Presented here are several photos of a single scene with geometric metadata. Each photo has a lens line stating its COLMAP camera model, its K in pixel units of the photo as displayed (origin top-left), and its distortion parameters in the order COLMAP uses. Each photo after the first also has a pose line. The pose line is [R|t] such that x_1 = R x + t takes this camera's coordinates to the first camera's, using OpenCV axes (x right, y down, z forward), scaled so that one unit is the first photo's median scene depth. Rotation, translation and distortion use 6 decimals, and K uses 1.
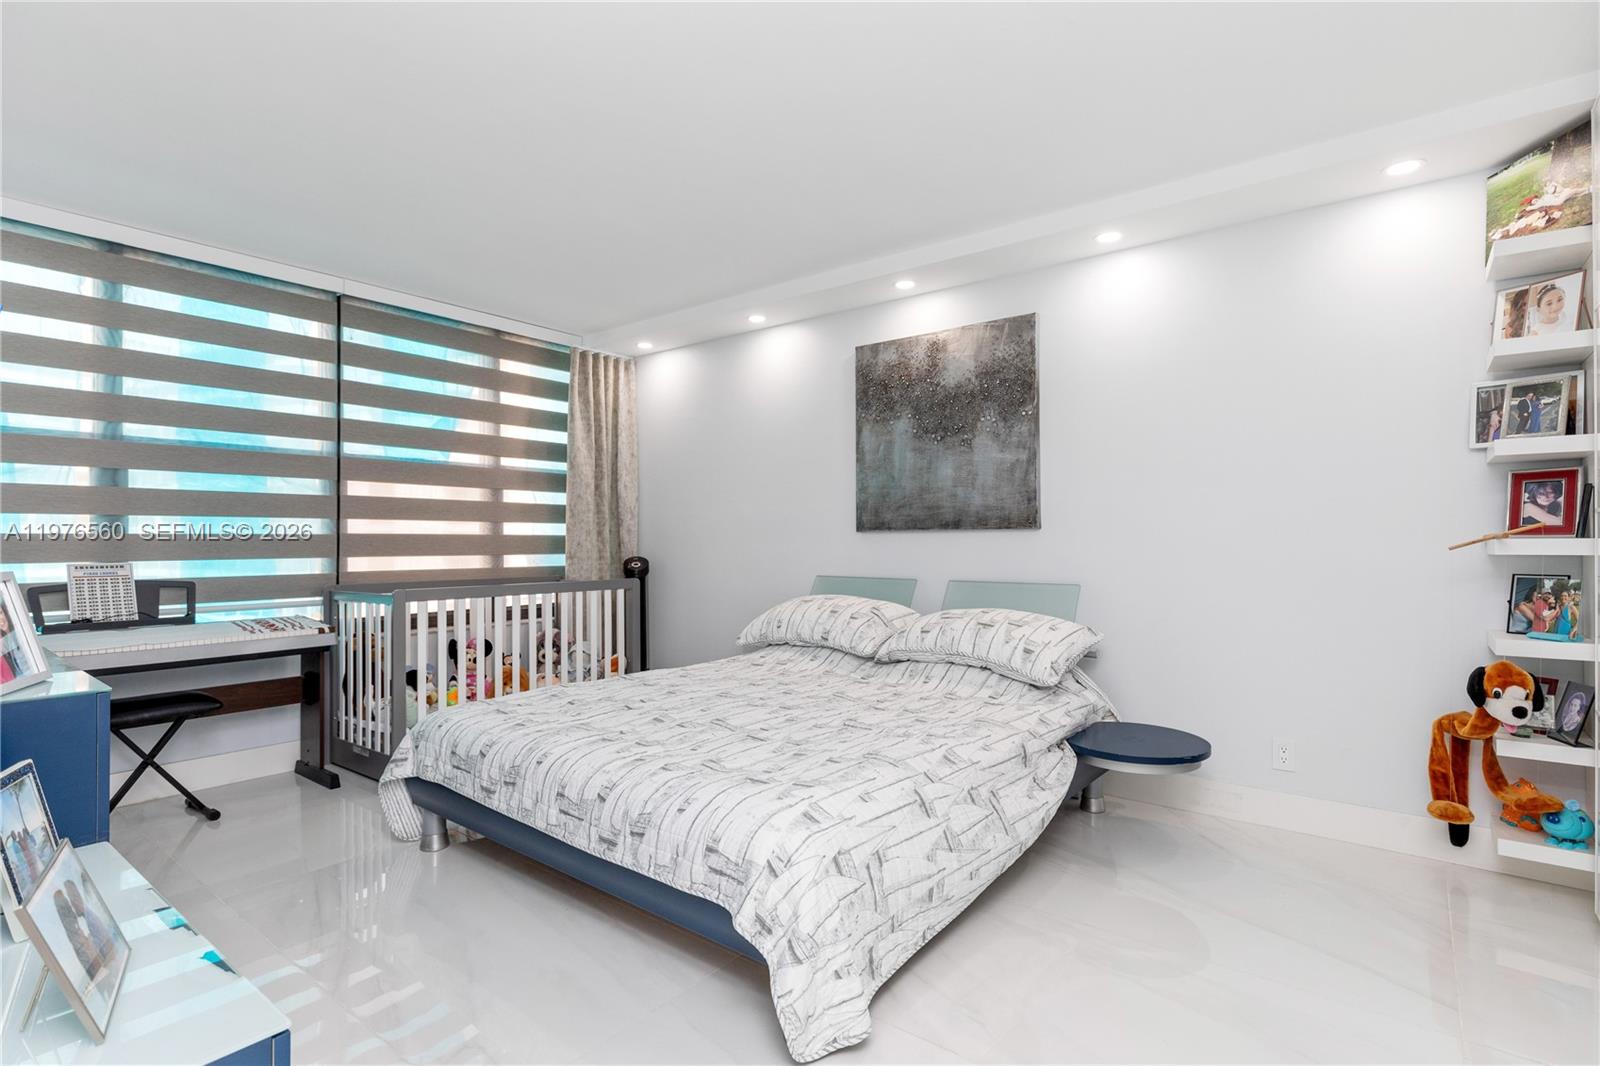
lens RADIAL K [[788.2, 0, 800.0], [0, 788.2, 533.0], [0, 0, 1]] dist [-0.000505, -0.000407]
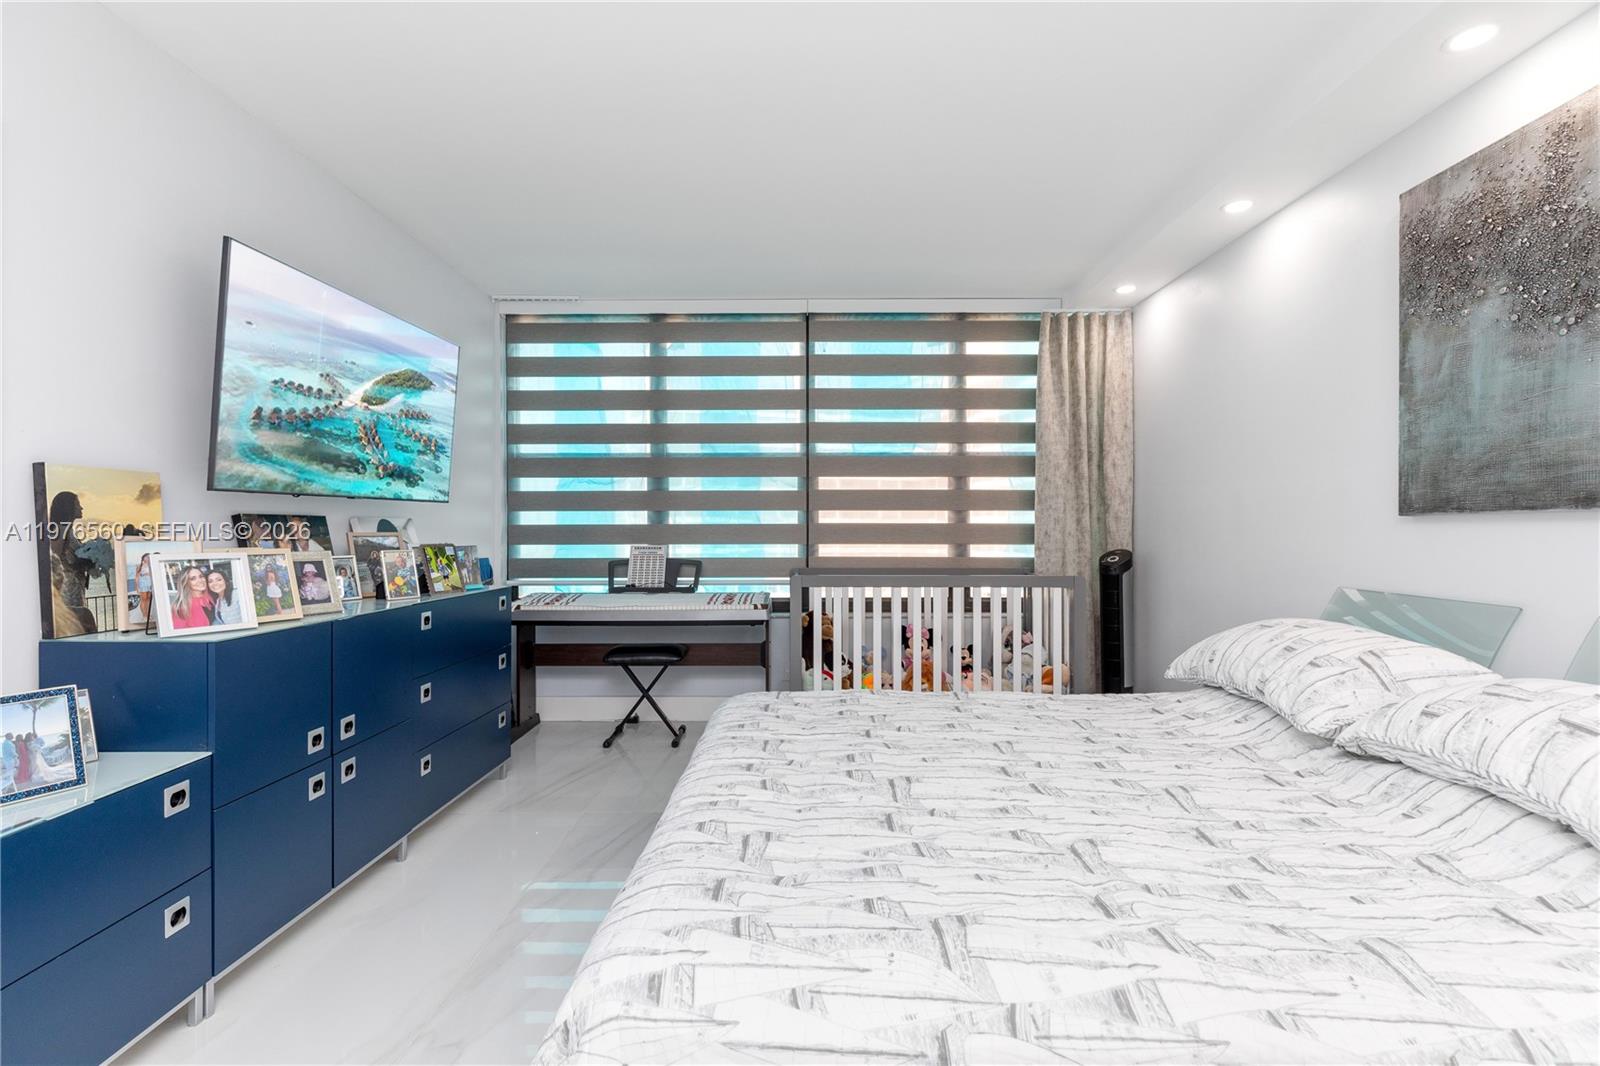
lens RADIAL K [[722.4, 0, 799.1], [0, 722.4, 533.6], [0, 0, 1]] dist [0.003688, -0.000802]
pose [[0.606889, 0.006464, -0.794760, 0.235428], [0.006467, 0.999894, 0.013071, 0.001818], [0.794760, -0.013072, 0.606783, 0.339571]]
